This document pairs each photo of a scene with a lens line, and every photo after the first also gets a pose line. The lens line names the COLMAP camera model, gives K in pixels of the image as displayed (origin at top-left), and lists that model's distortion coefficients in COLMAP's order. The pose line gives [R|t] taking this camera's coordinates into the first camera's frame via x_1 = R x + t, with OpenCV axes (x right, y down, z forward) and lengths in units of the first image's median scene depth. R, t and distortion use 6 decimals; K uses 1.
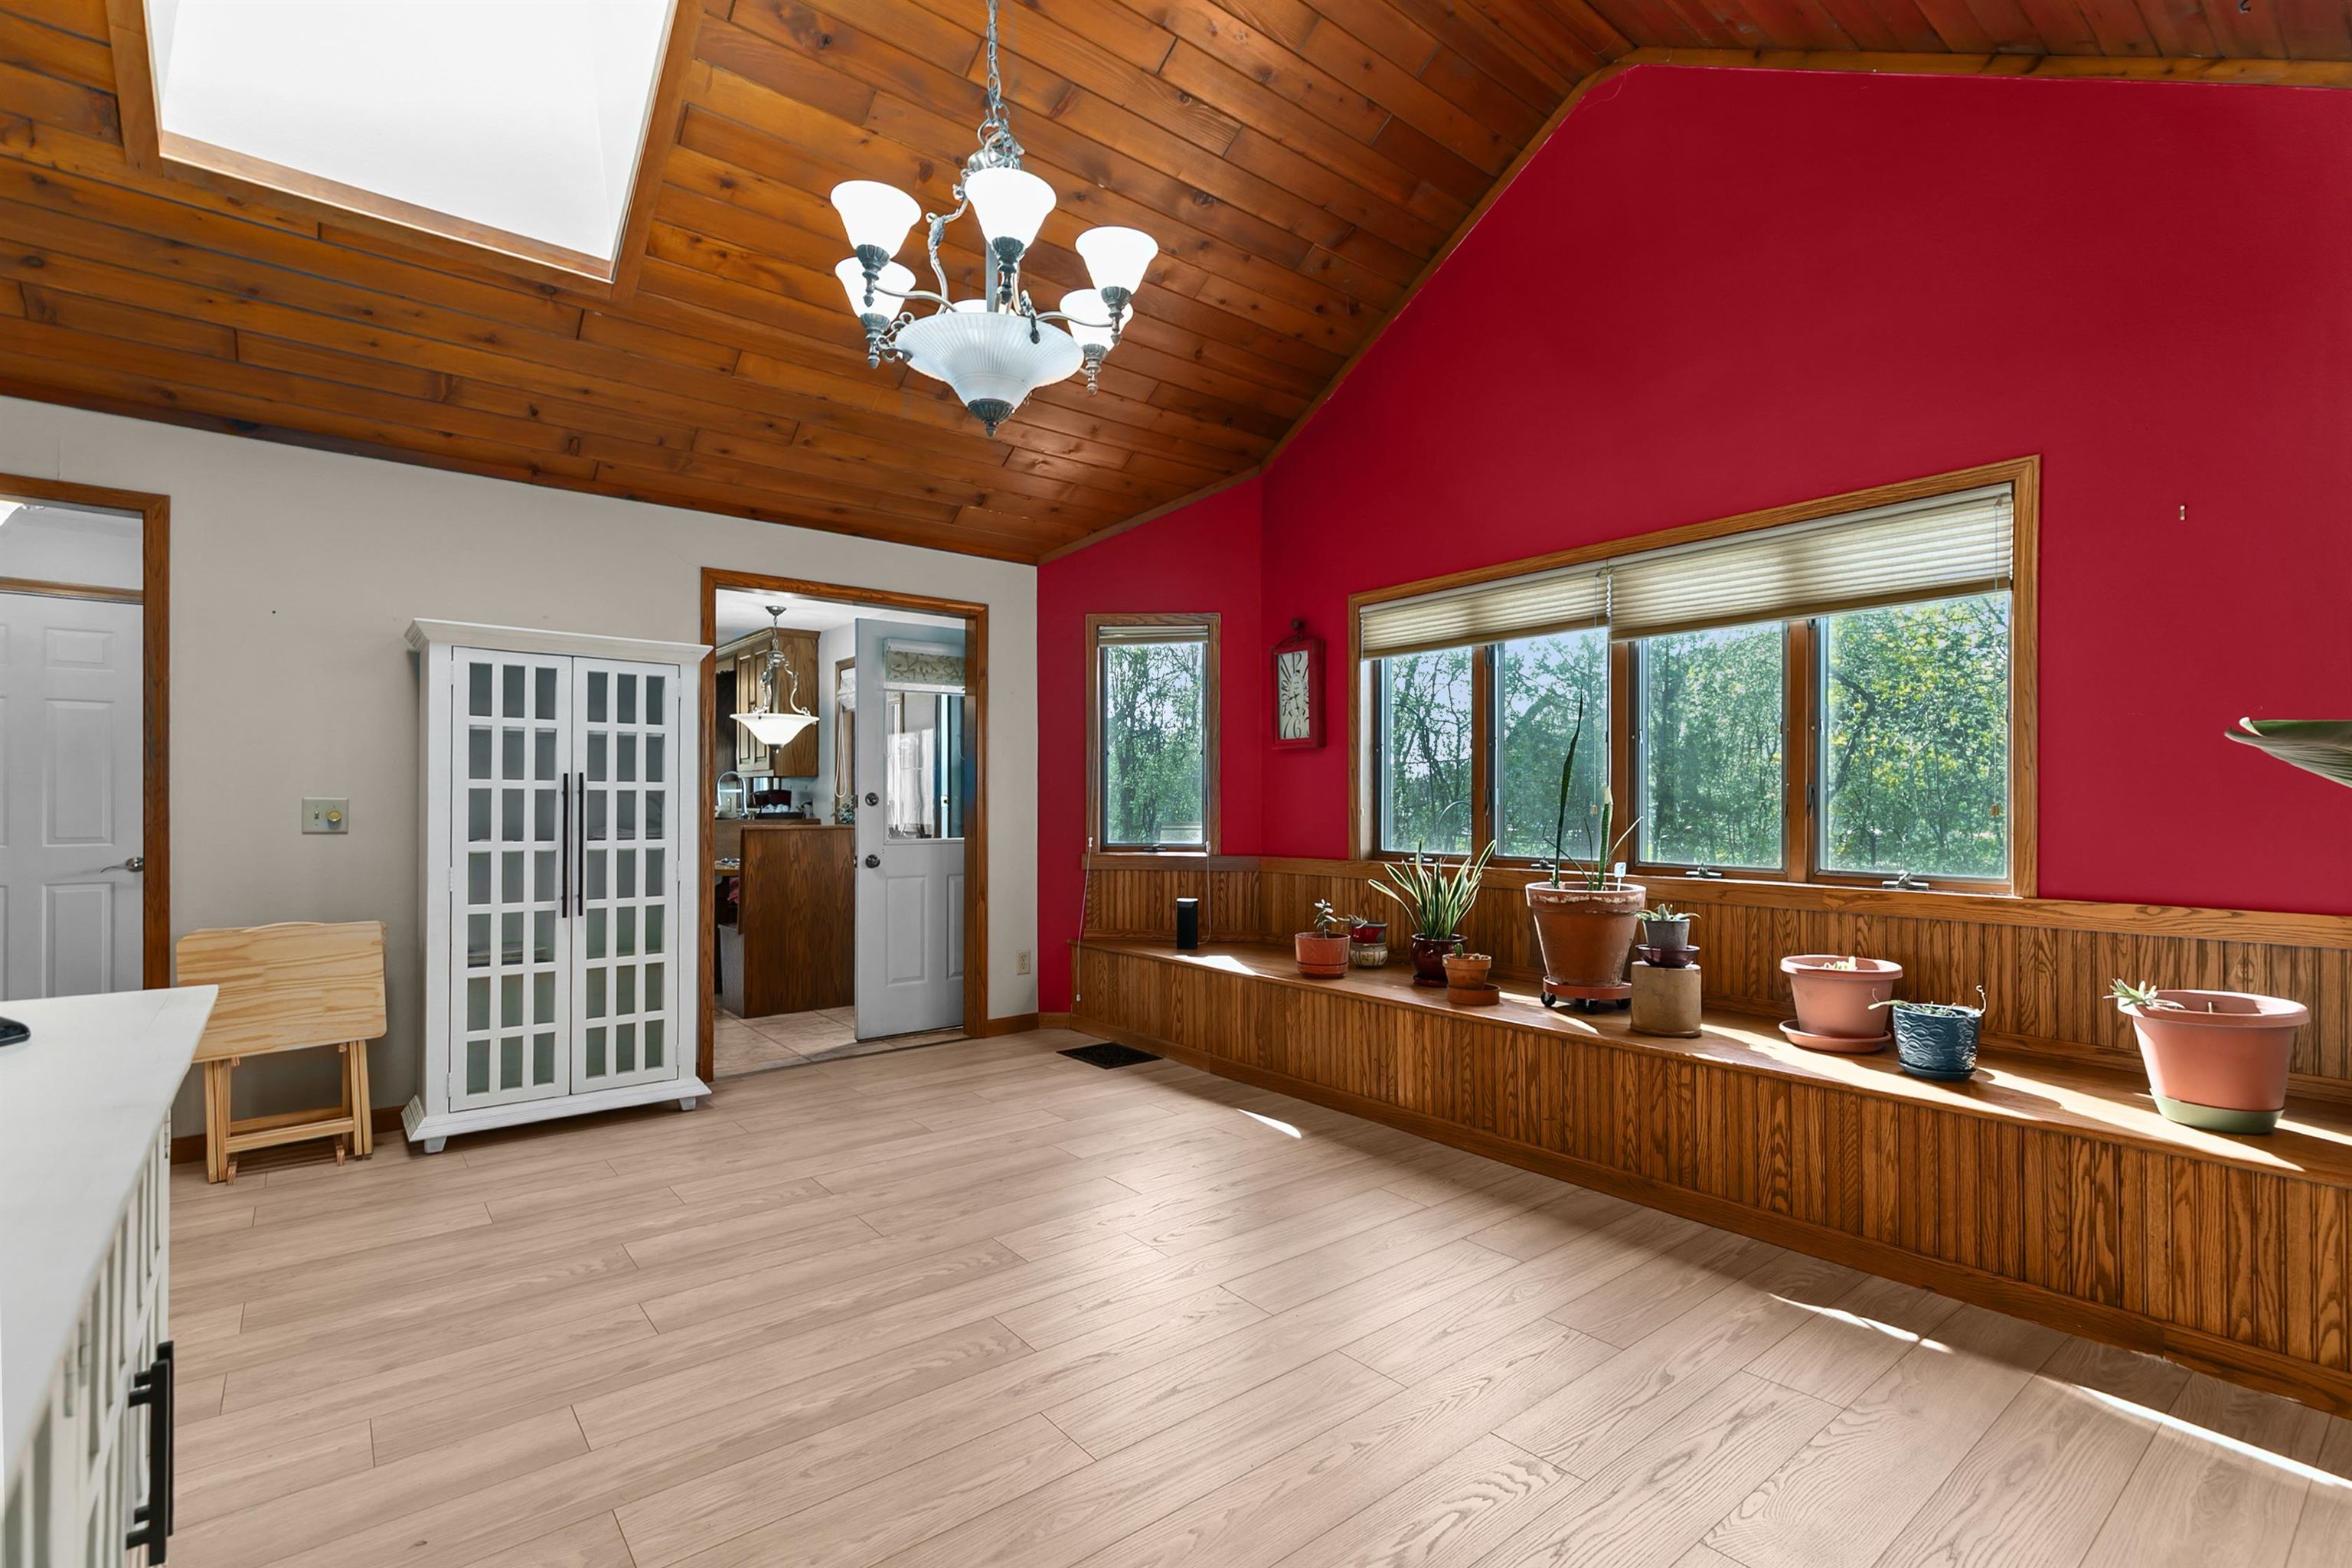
lens RADIAL K [[1058.4, 0, 1204.2], [0, 1058.4, 788.6], [0, 0, 1]] dist [0.007419, -0.002386]
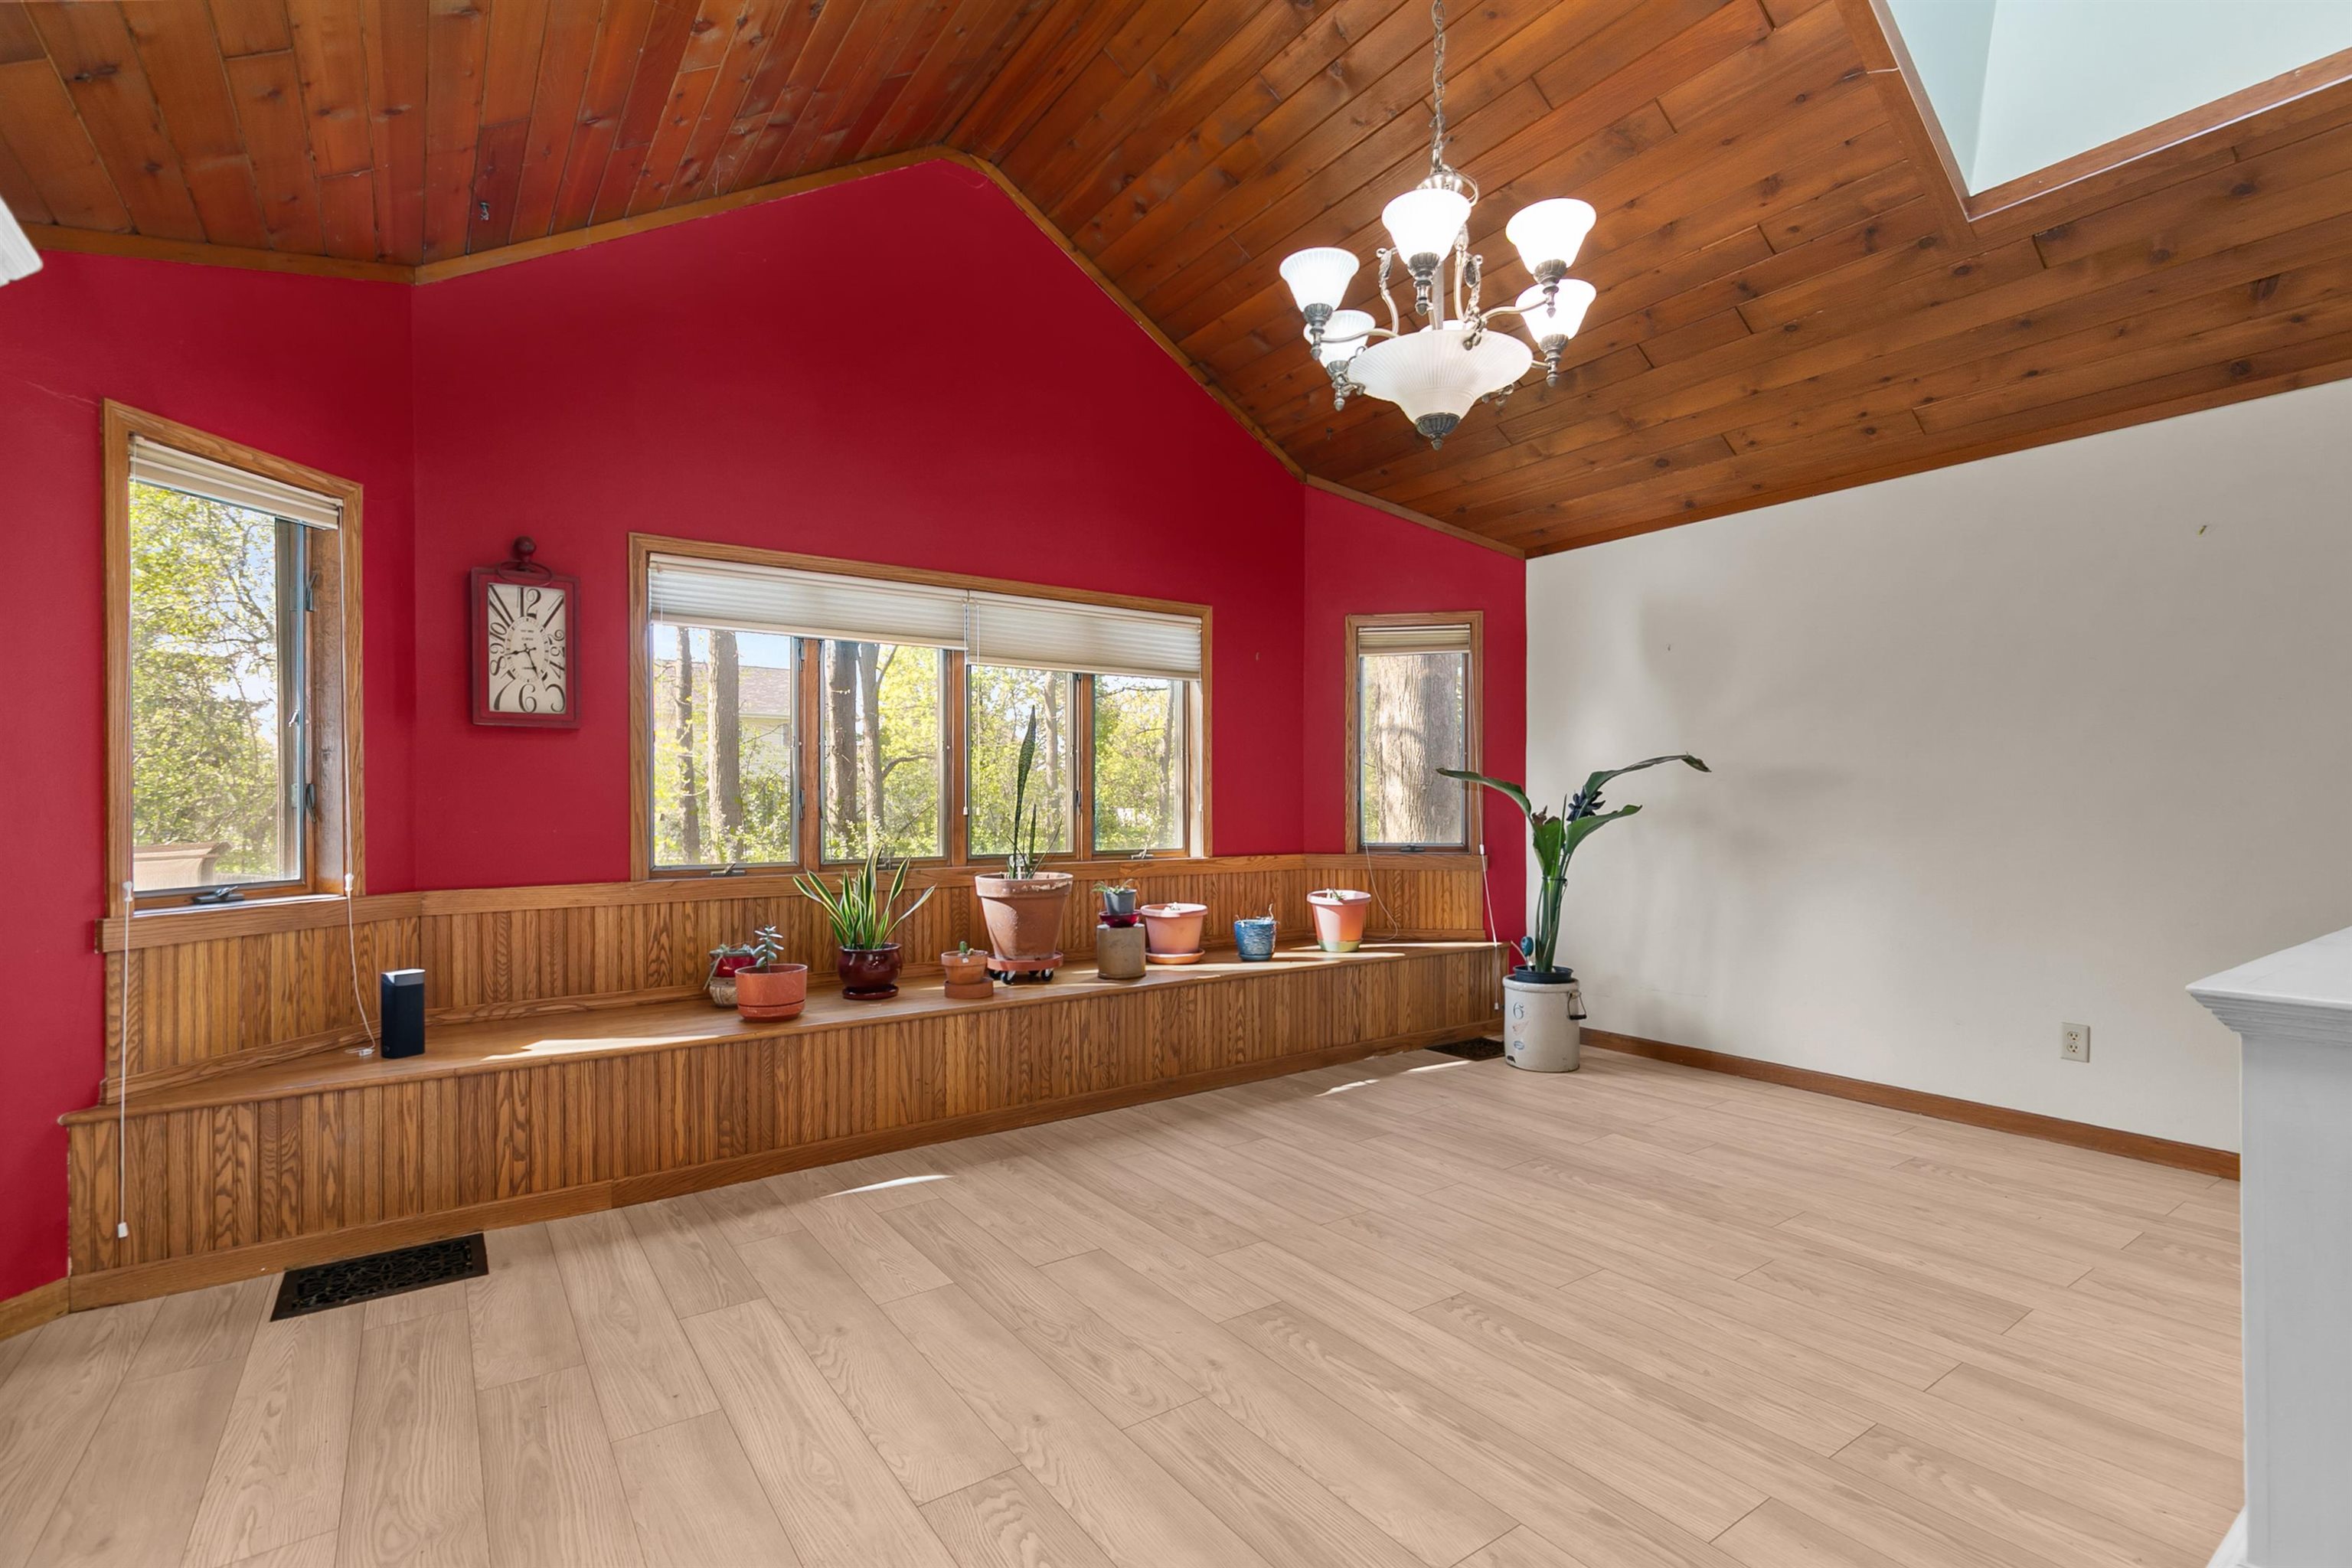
lens RADIAL K [[1058.4, 0, 1167.6], [0, 1058.4, 805.8], [0, 0, 1]] dist [0.007419, -0.002386]
pose [[0.090222, -0.000187, 0.995922, -0.911779], [-0.008767, 0.999961, 0.000982, 0.014091], [-0.995883, -0.008819, 0.090217, 0.852514]]
